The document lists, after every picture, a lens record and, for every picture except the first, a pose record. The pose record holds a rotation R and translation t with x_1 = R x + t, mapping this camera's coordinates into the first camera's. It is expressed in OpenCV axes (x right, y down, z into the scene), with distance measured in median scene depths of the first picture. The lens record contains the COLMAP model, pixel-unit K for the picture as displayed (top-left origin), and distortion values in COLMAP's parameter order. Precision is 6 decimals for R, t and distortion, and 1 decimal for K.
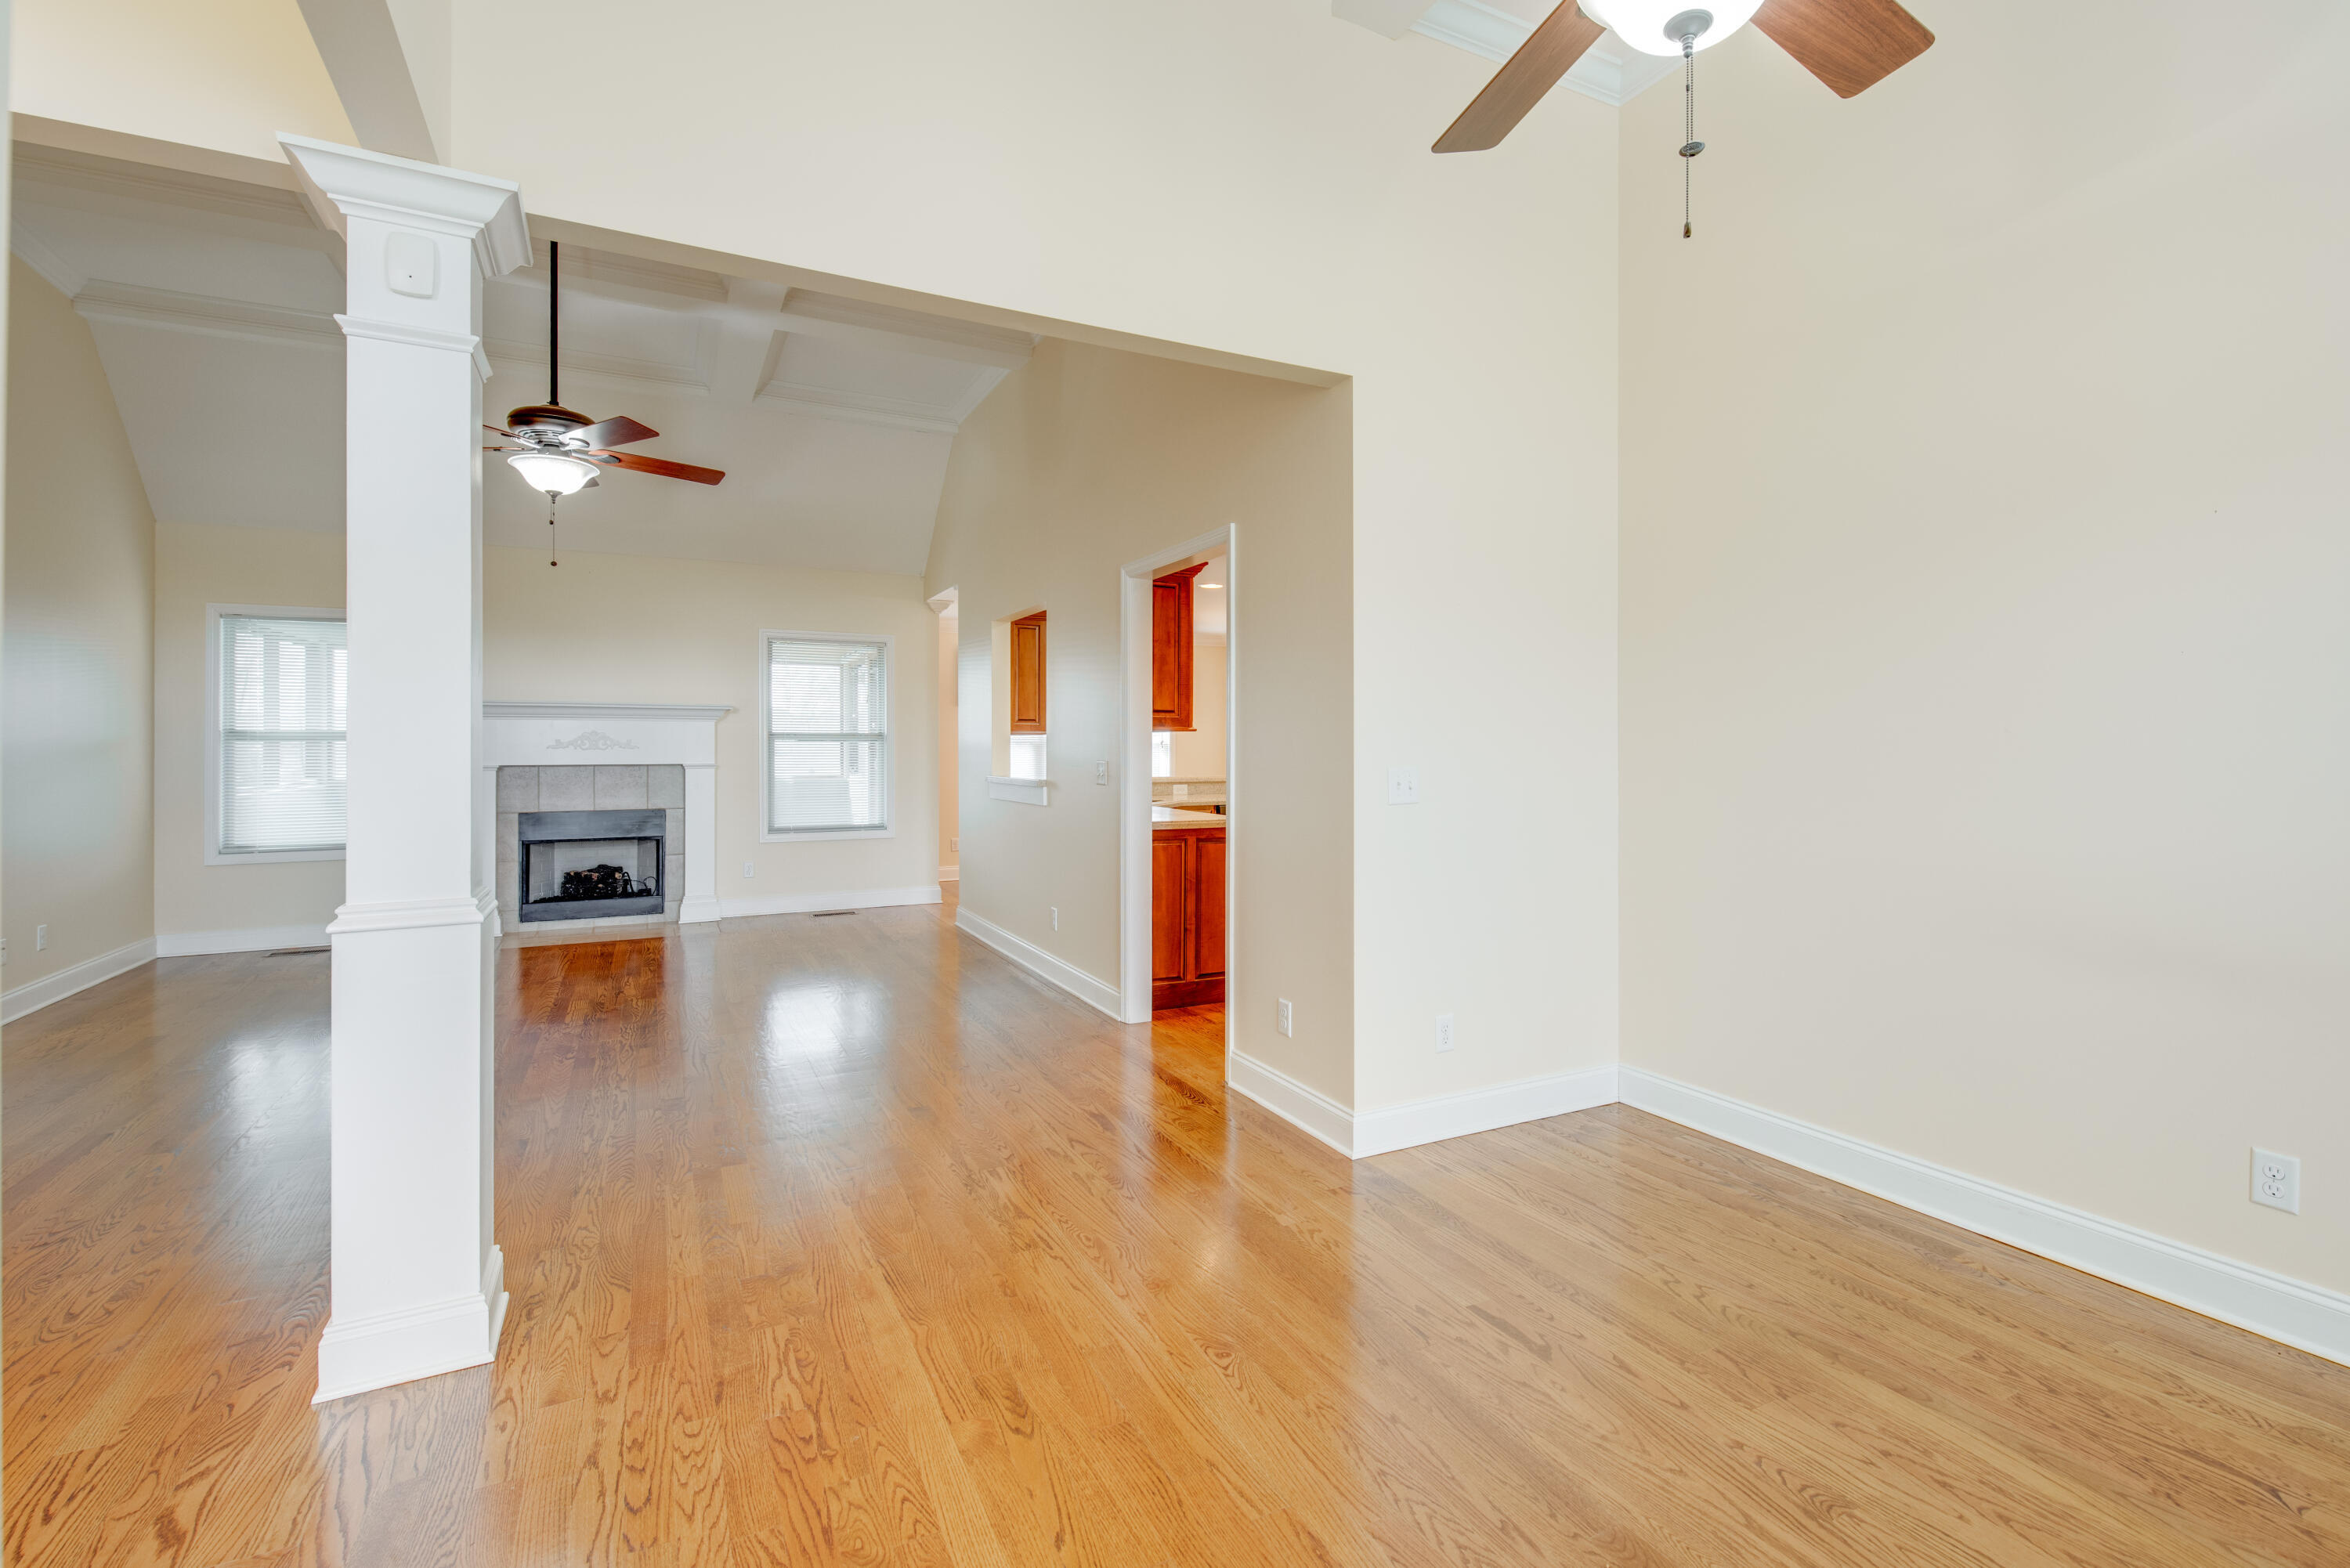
lens RADIAL K [[1050.9, 0, 1178.7], [0, 1050.9, 745.9], [0, 0, 1]] dist [-0.000110, -0.000056]
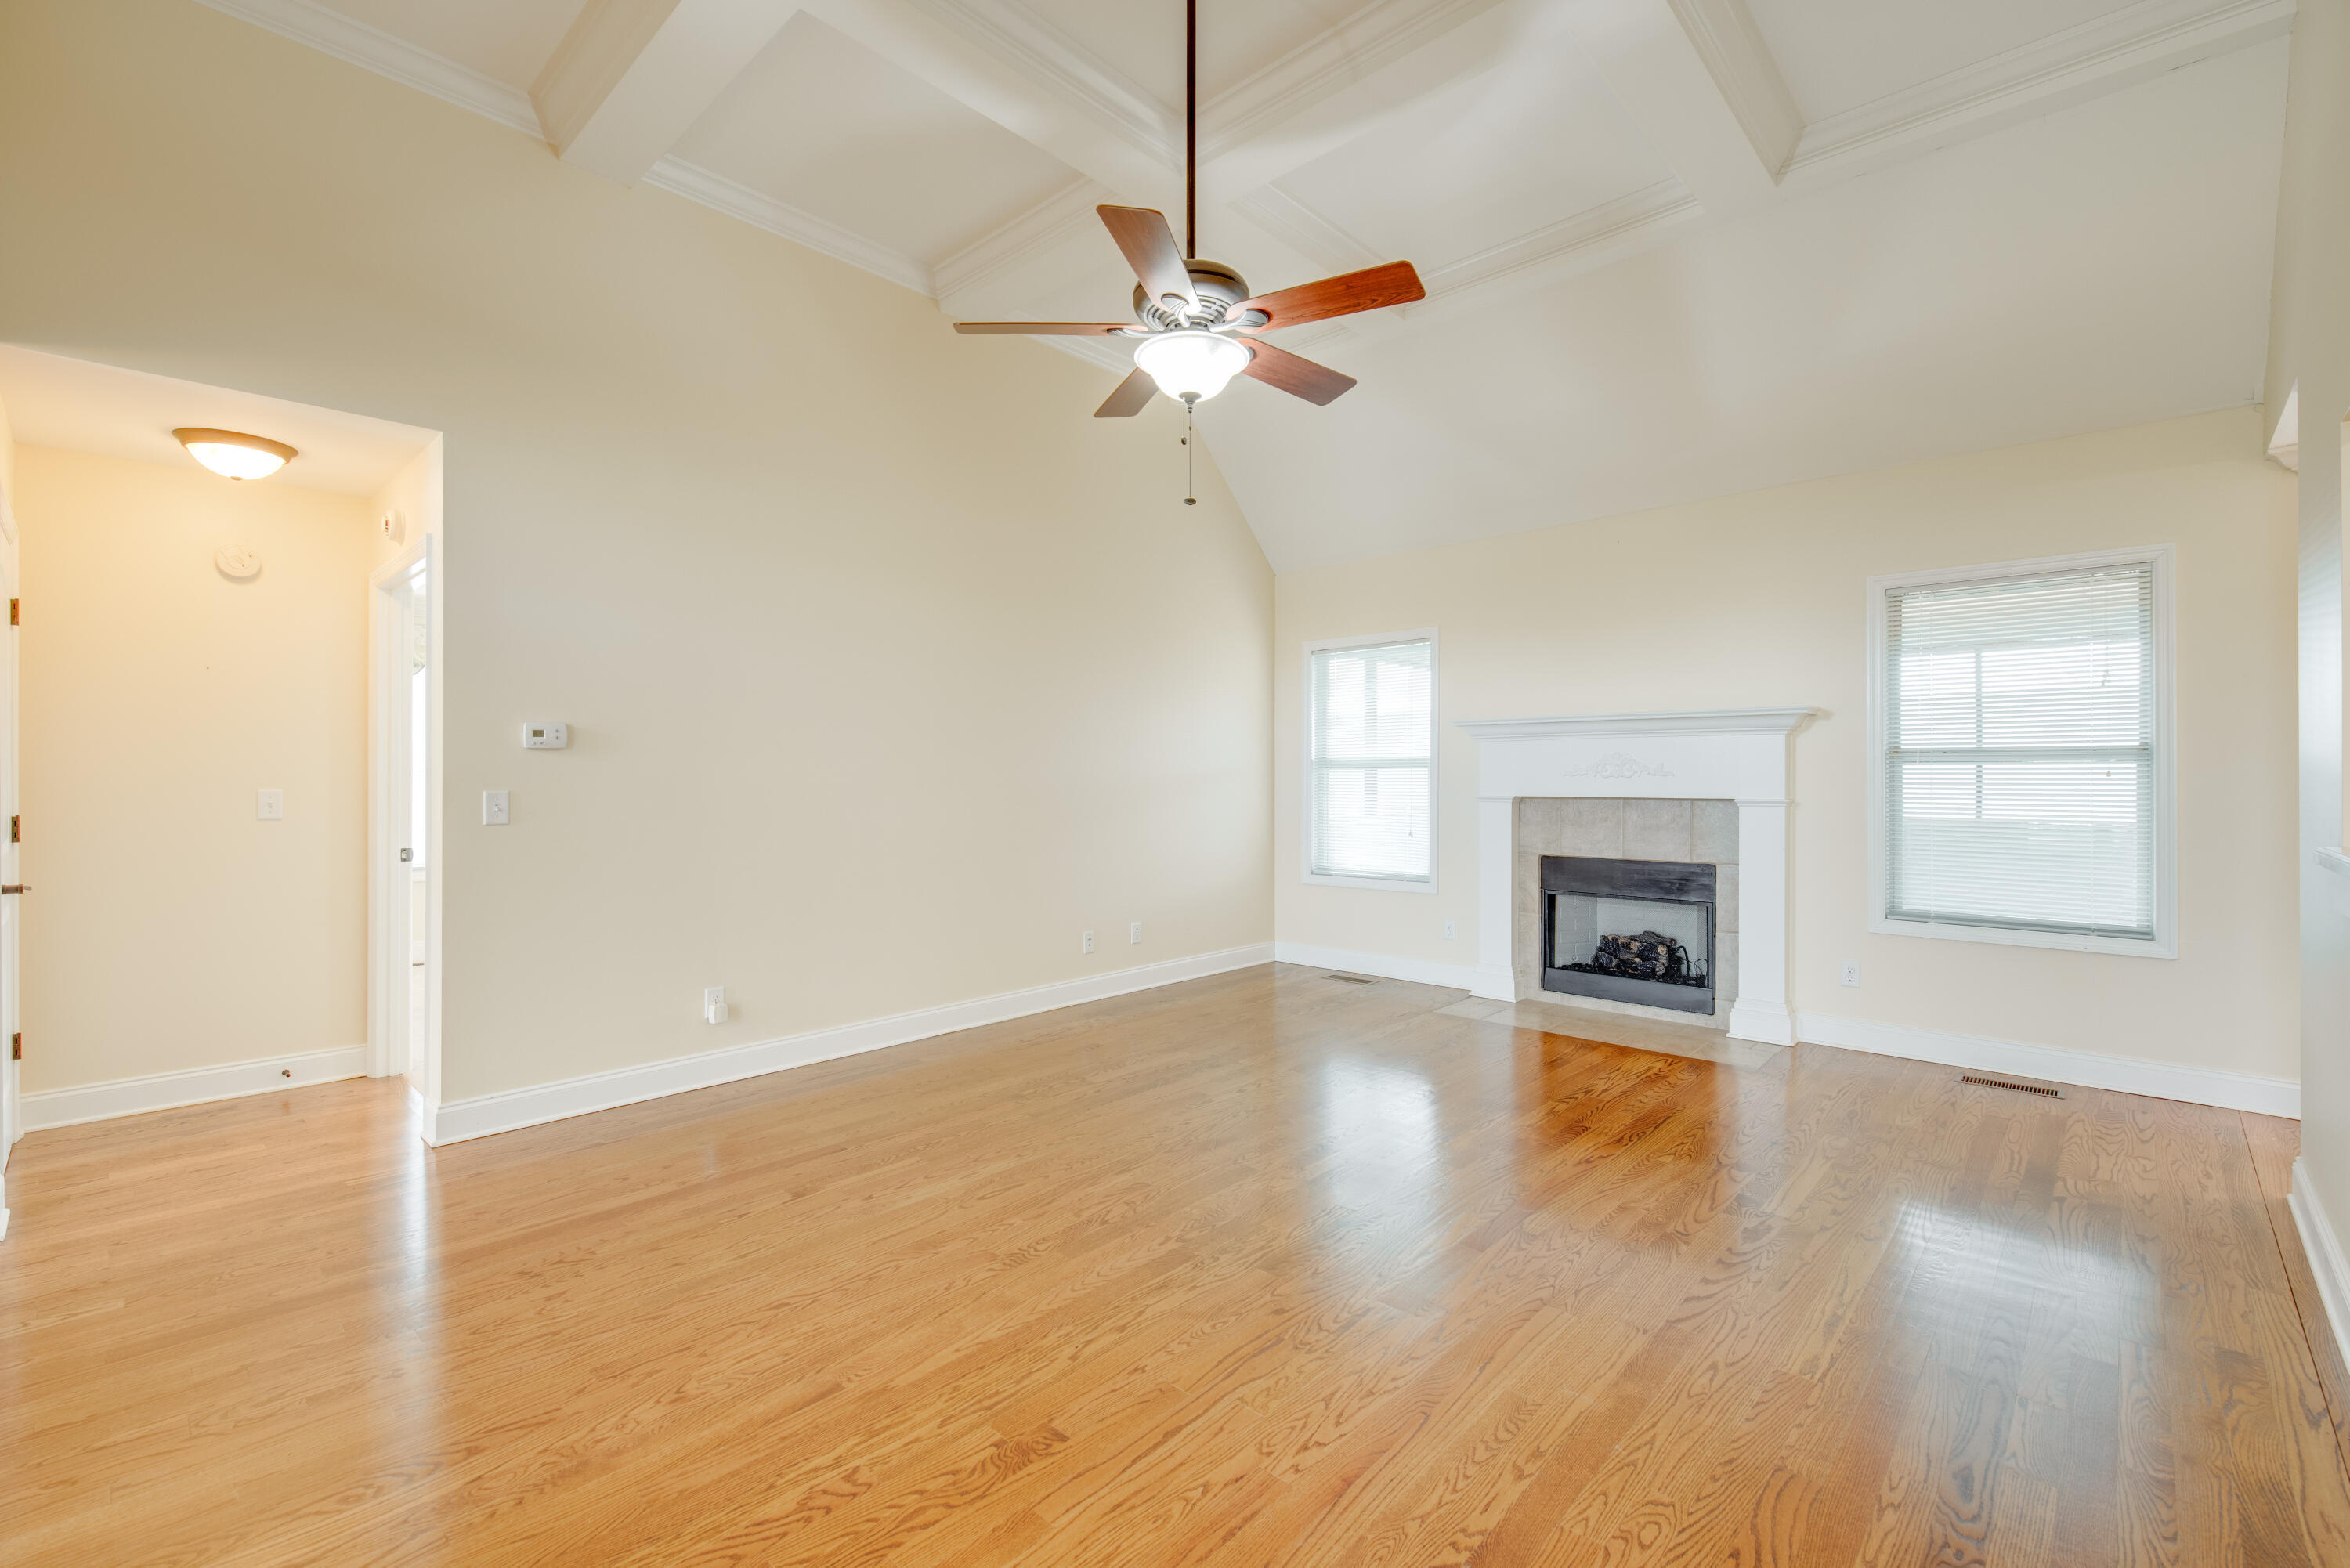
lens RADIAL K [[1009.9, 0, 1175.0], [0, 1009.9, 784.0], [0, 0, 1]] dist [0.002651, -0.000090]
pose [[0.344103, 0.005918, -0.938913, 0.009011], [0.001610, 0.999975, 0.006893, 0.002555], [0.938931, -0.003883, 0.344085, 0.446024]]
